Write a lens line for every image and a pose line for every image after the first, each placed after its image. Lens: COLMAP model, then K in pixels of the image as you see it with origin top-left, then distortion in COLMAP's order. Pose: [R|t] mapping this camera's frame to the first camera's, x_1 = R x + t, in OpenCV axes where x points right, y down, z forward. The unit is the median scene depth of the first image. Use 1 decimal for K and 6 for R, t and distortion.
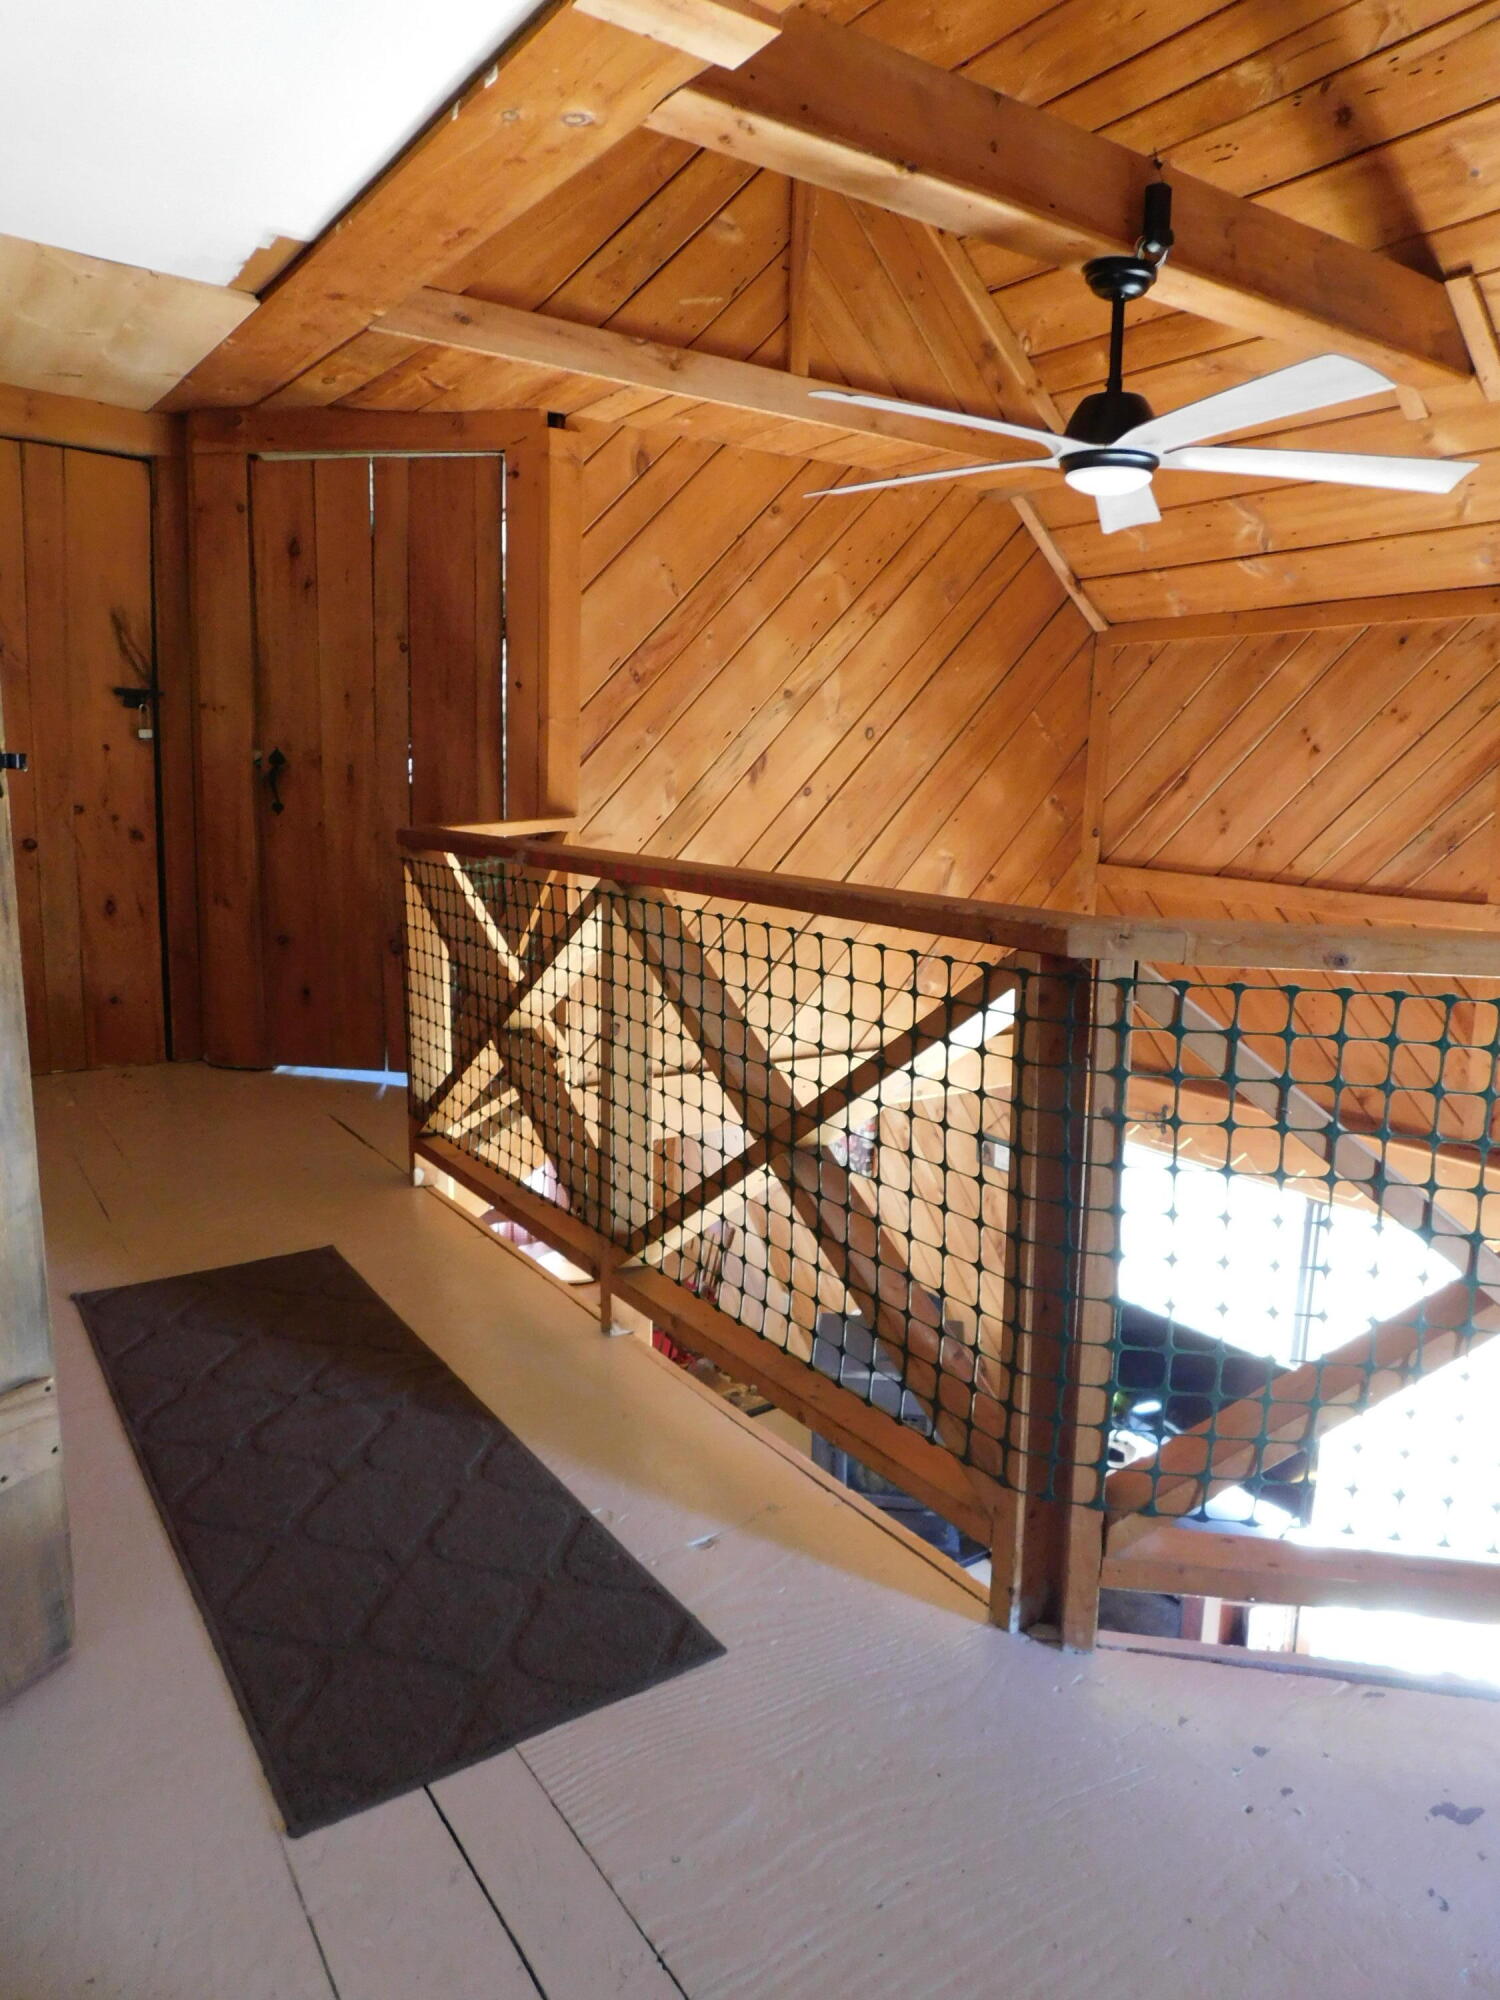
lens RADIAL K [[1348.0, 0, 714.8], [0, 1348.0, 997.7], [0, 0, 1]] dist [-0.068527, 0.063773]
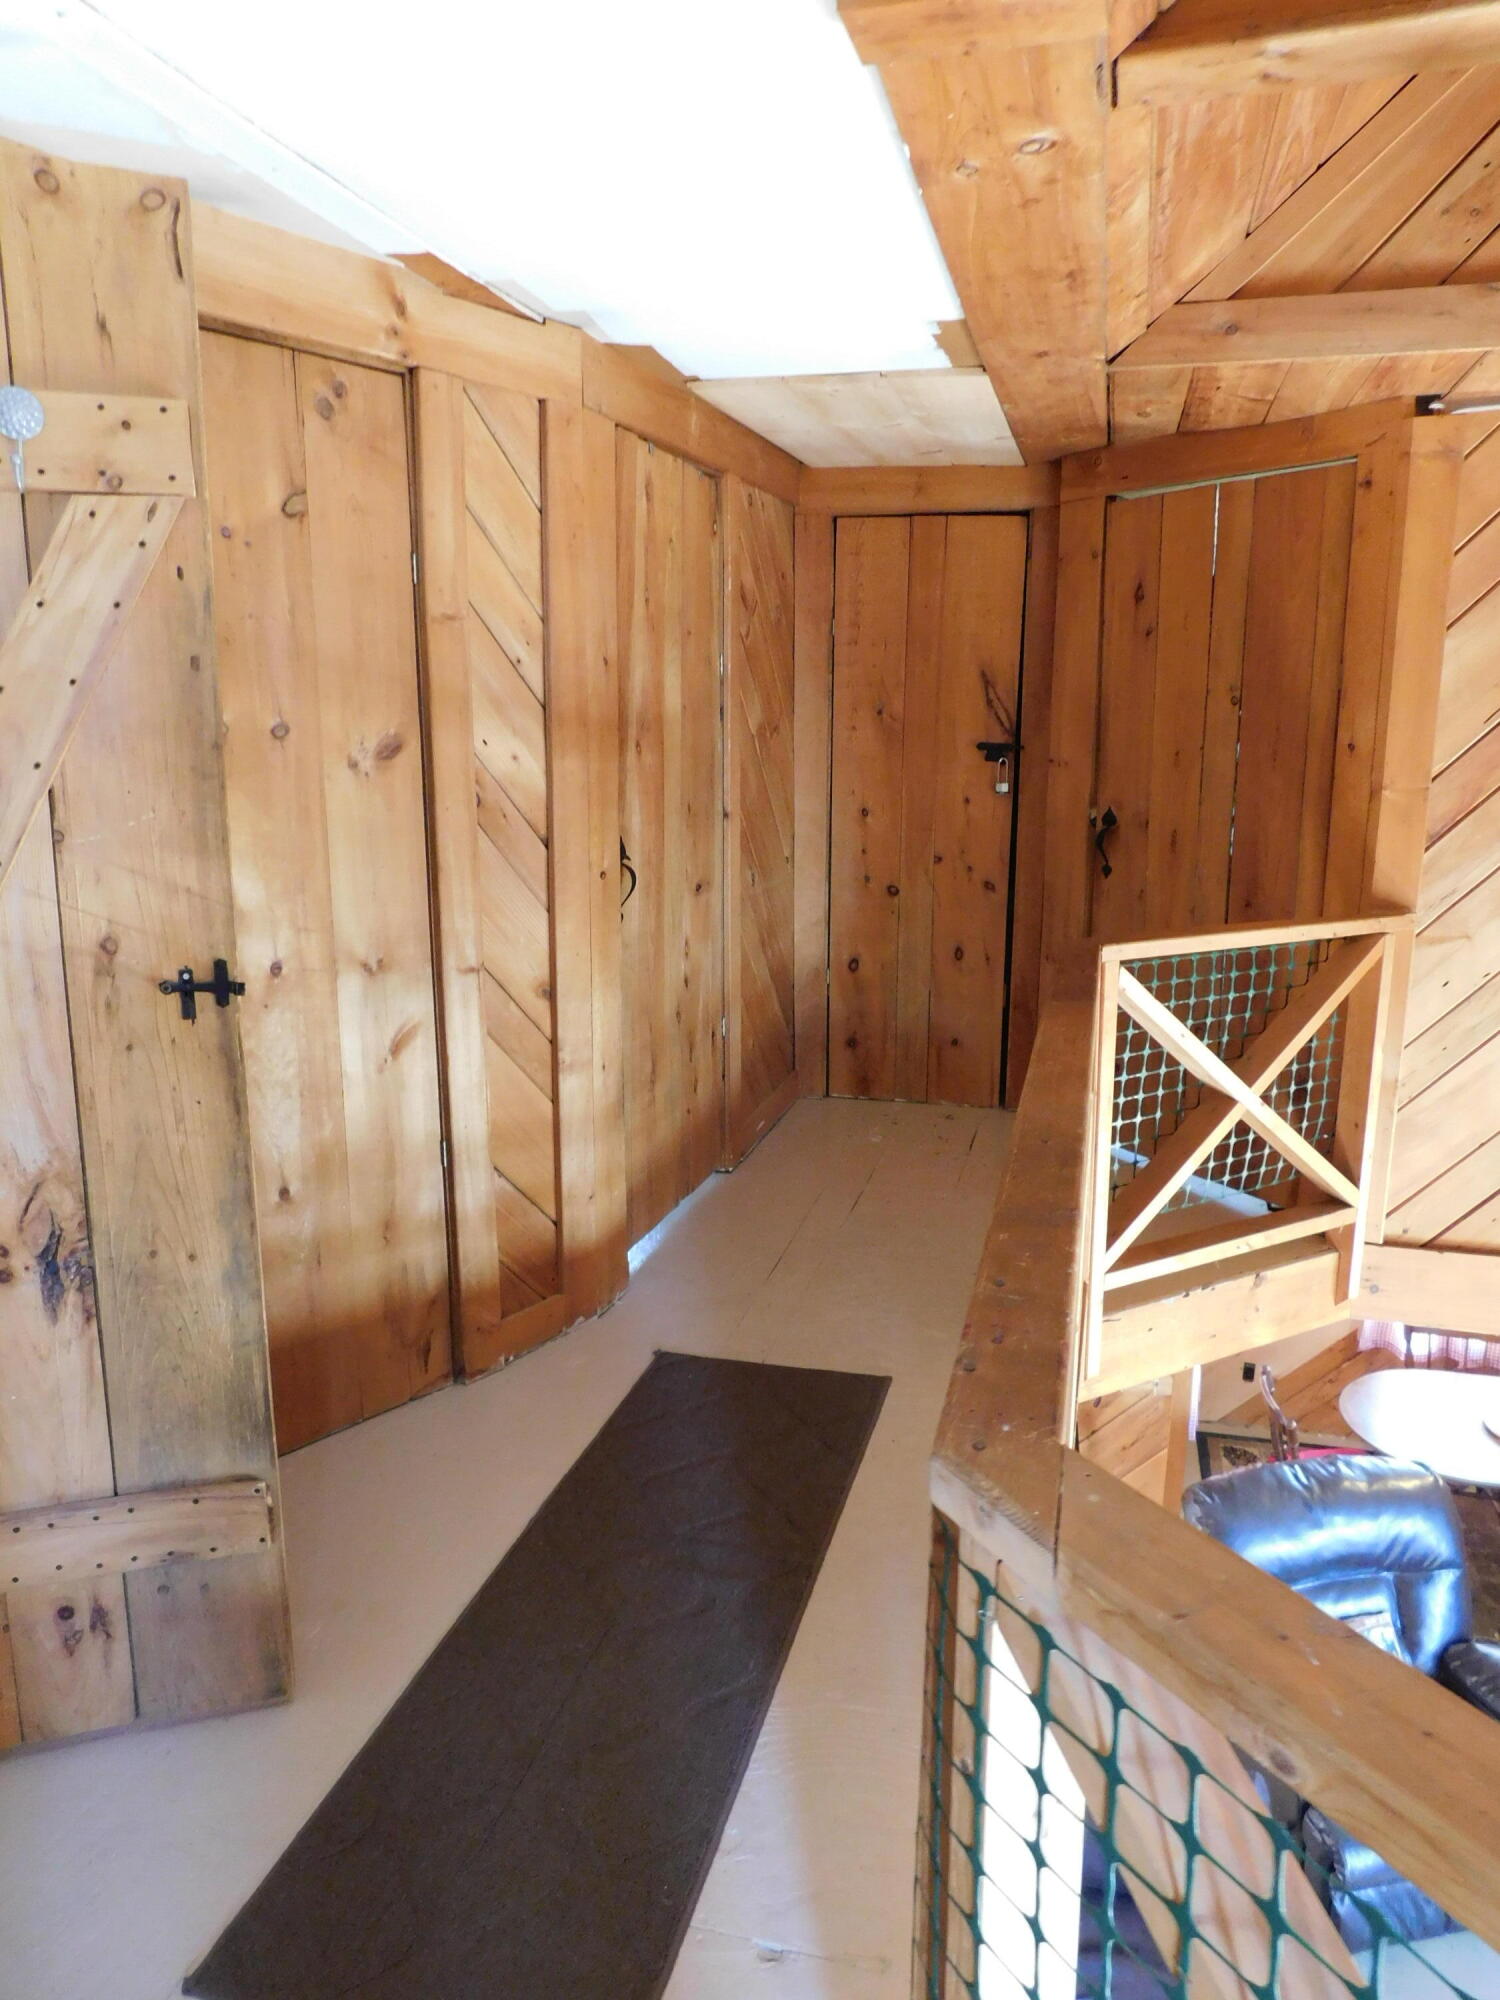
lens RADIAL K [[1348.0, 0, 714.8], [0, 1348.0, 997.7], [0, 0, 1]] dist [-0.068527, 0.063773]
pose [[0.647195, 0.132575, -0.750708, 0.222986], [-0.105375, 0.990866, 0.084141, -0.106997], [0.755007, 0.024650, 0.655254, 0.181406]]
